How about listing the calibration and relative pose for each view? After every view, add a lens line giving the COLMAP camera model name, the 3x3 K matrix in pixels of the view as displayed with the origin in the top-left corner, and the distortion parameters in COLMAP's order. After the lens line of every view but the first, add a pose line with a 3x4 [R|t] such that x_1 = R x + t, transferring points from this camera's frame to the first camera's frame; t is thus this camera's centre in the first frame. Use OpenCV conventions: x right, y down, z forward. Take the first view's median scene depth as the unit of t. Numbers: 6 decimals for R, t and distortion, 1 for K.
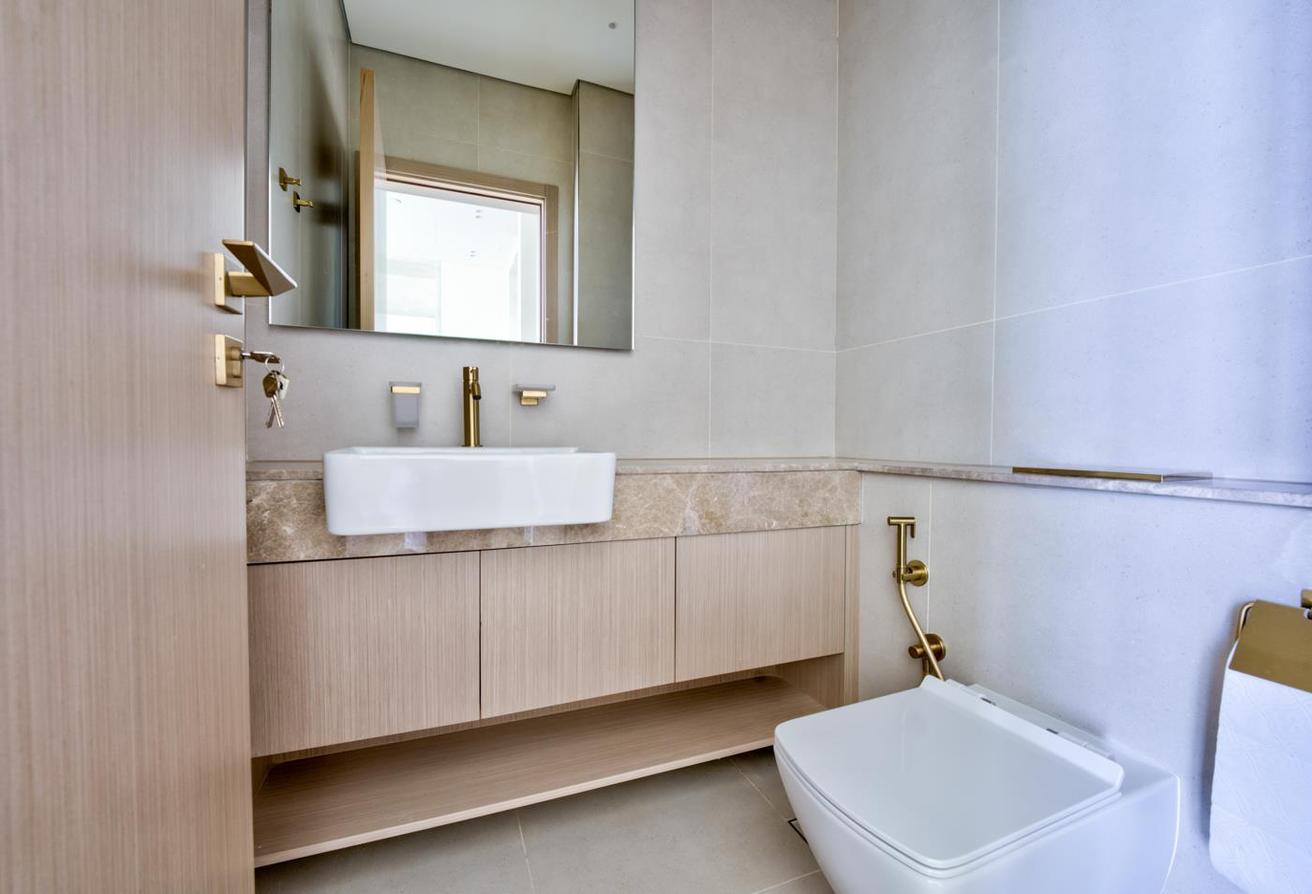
lens RADIAL K [[532.4, 0, 653.1], [0, 532.4, 453.6], [0, 0, 1]] dist [-0.007507, -0.002815]
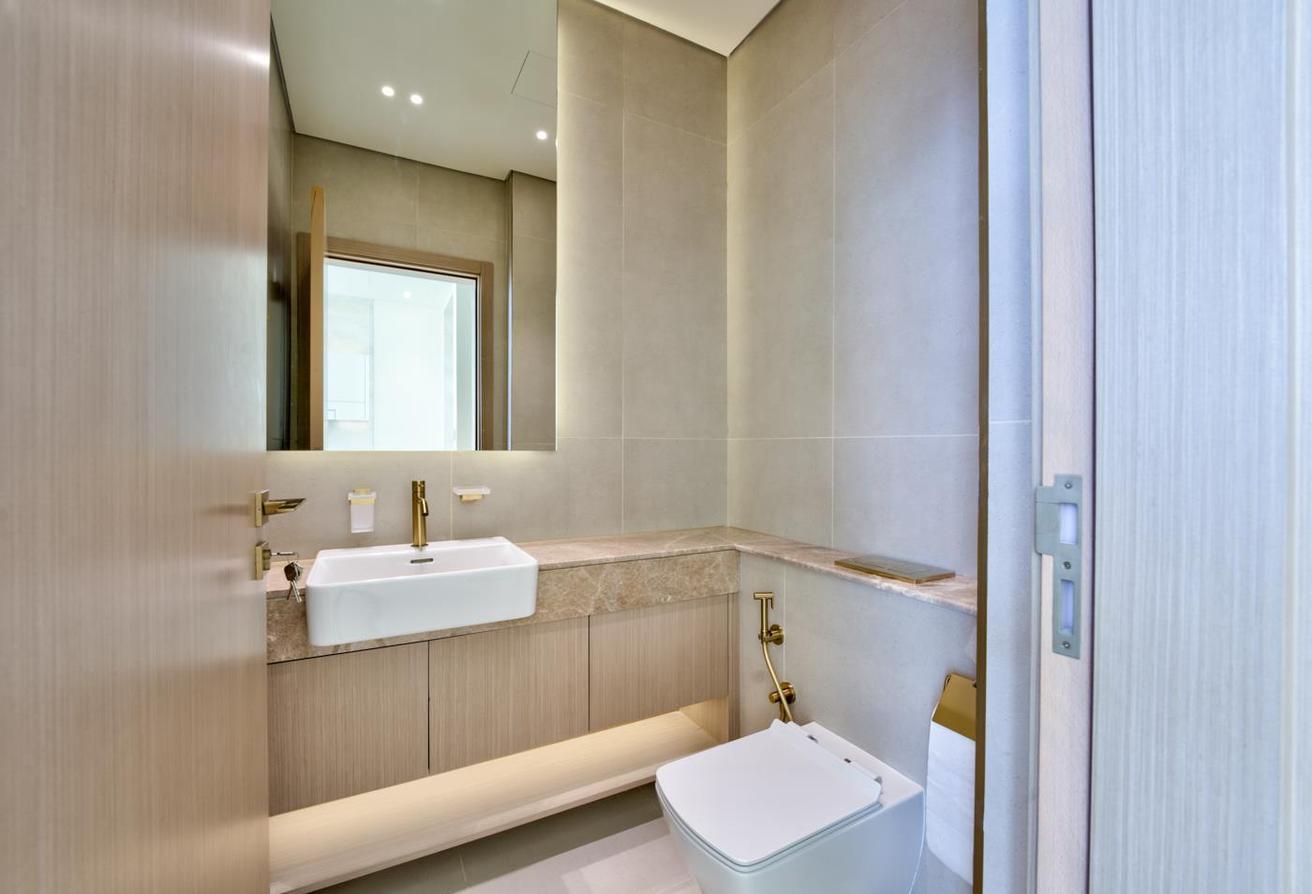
lens RADIAL K [[532.4, 0, 654.1], [0, 532.4, 454.1], [0, 0, 1]] dist [-0.007507, -0.002815]
pose [[0.993065, -0.002312, 0.117544, 0.045512], [0.004544, 0.999814, -0.018726, -0.186206], [-0.117479, 0.019130, 0.992891, -0.253440]]
